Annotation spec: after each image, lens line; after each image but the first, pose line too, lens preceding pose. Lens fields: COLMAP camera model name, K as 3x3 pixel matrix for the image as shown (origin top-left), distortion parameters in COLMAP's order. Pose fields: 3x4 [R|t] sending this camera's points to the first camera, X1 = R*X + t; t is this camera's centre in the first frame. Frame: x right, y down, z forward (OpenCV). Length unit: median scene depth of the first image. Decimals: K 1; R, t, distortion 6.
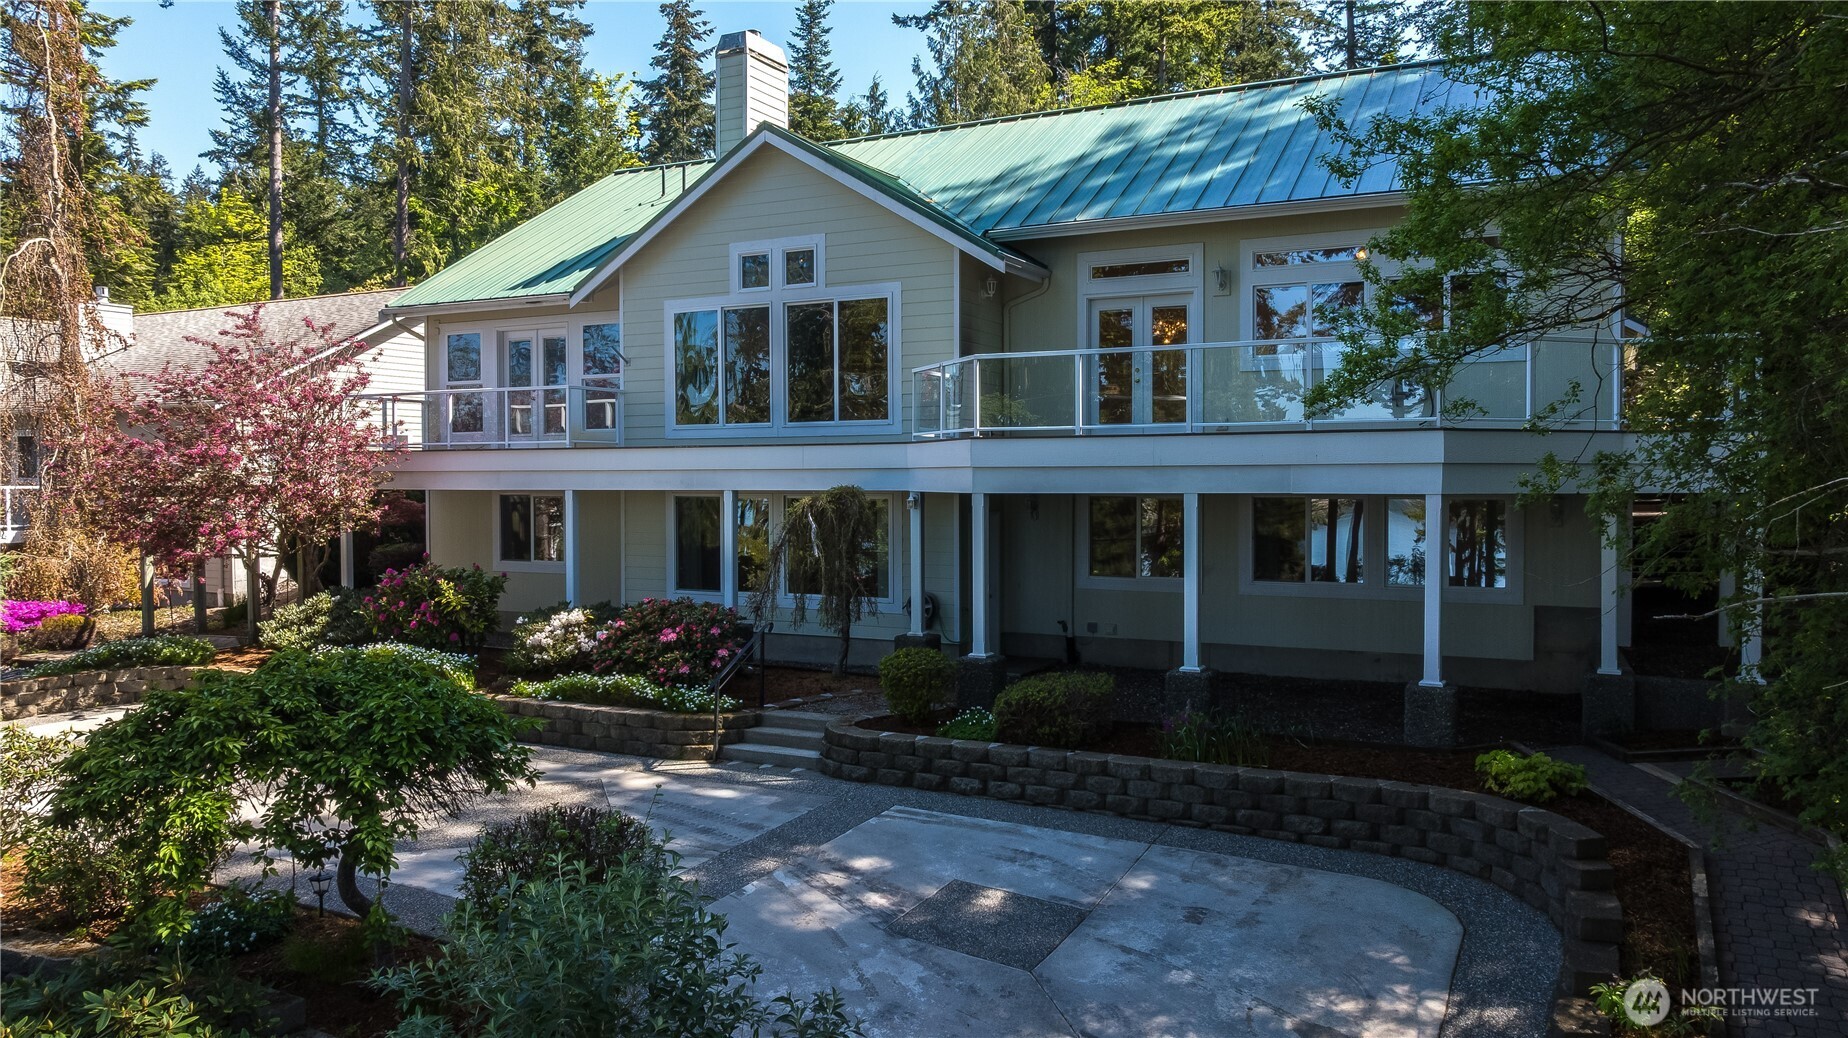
lens RADIAL K [[1341.0, 0, 974.1], [0, 1341.0, 517.1], [0, 0, 1]] dist [-0.020477, 0.010054]
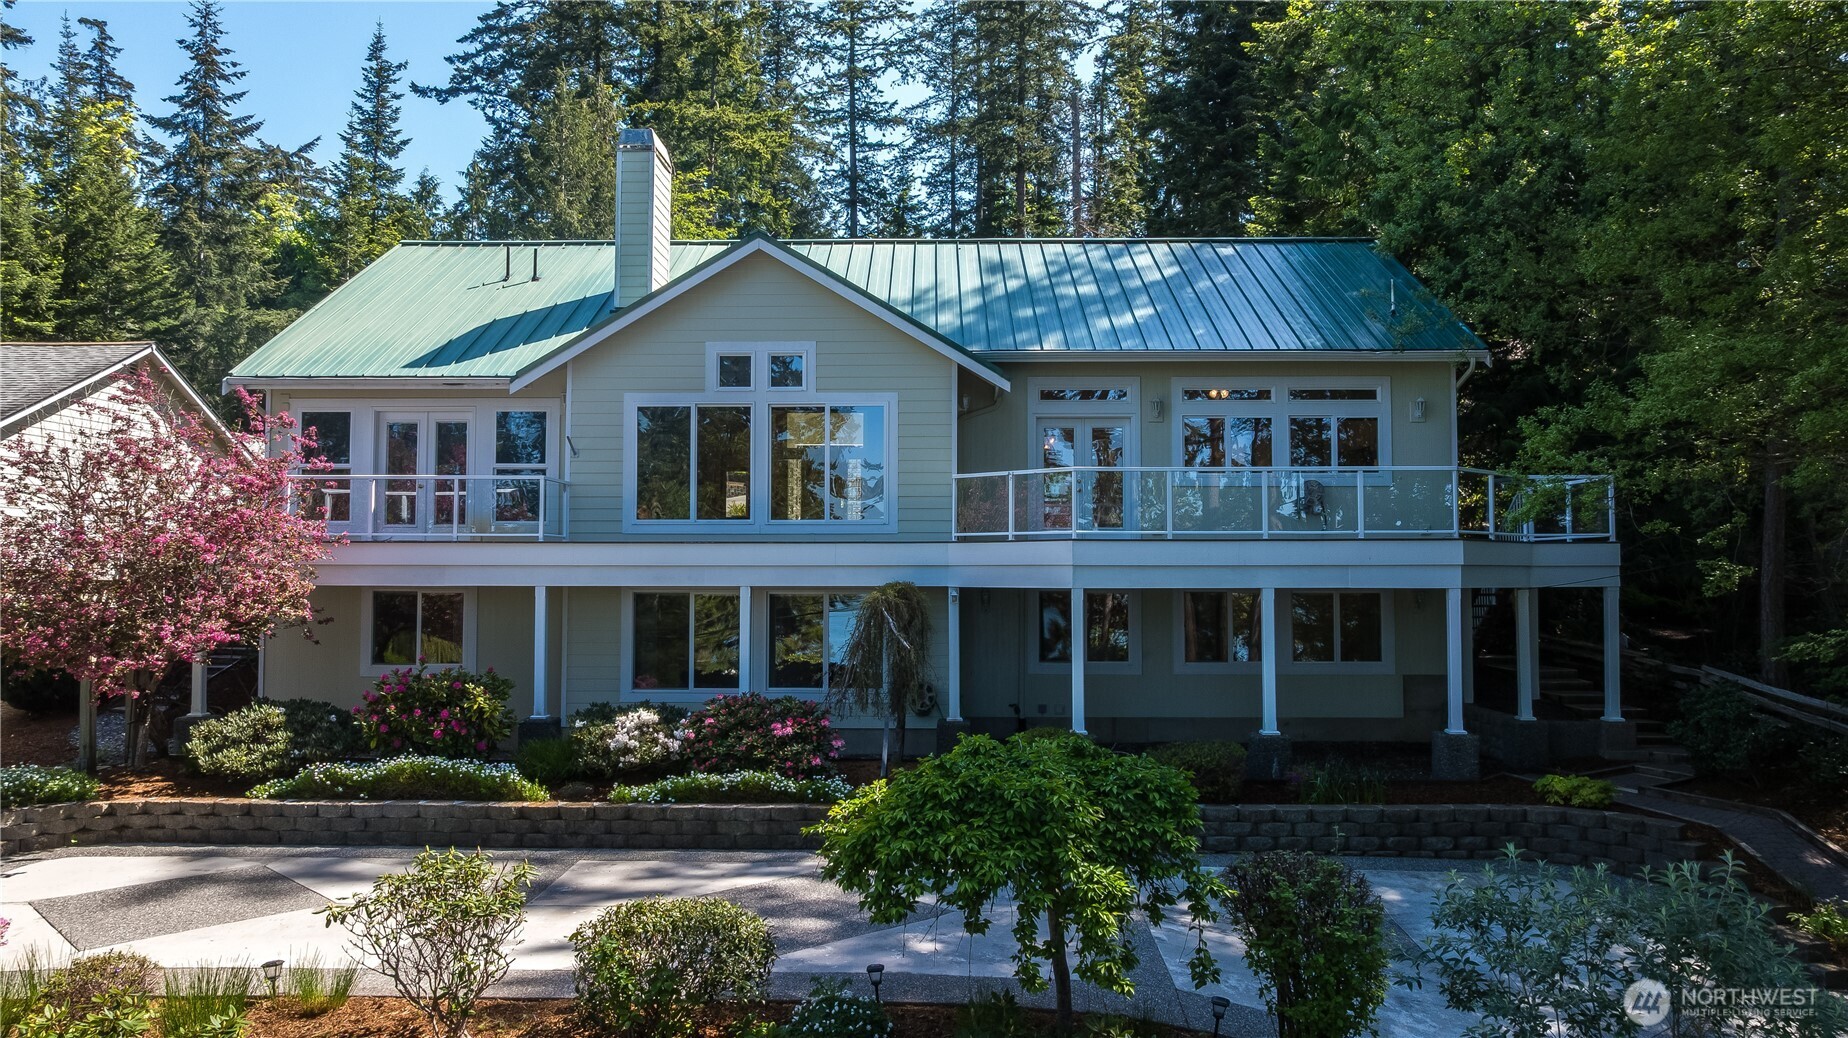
lens RADIAL K [[1341.0, 0, 974.1], [0, 1341.0, 517.1], [0, 0, 1]] dist [-0.020477, 0.010054]
pose [[0.894685, 0.022276, 0.446141, -0.452236], [0.010300, 0.997462, -0.070459, 0.000782], [-0.446578, 0.067634, 0.892185, 0.016028]]
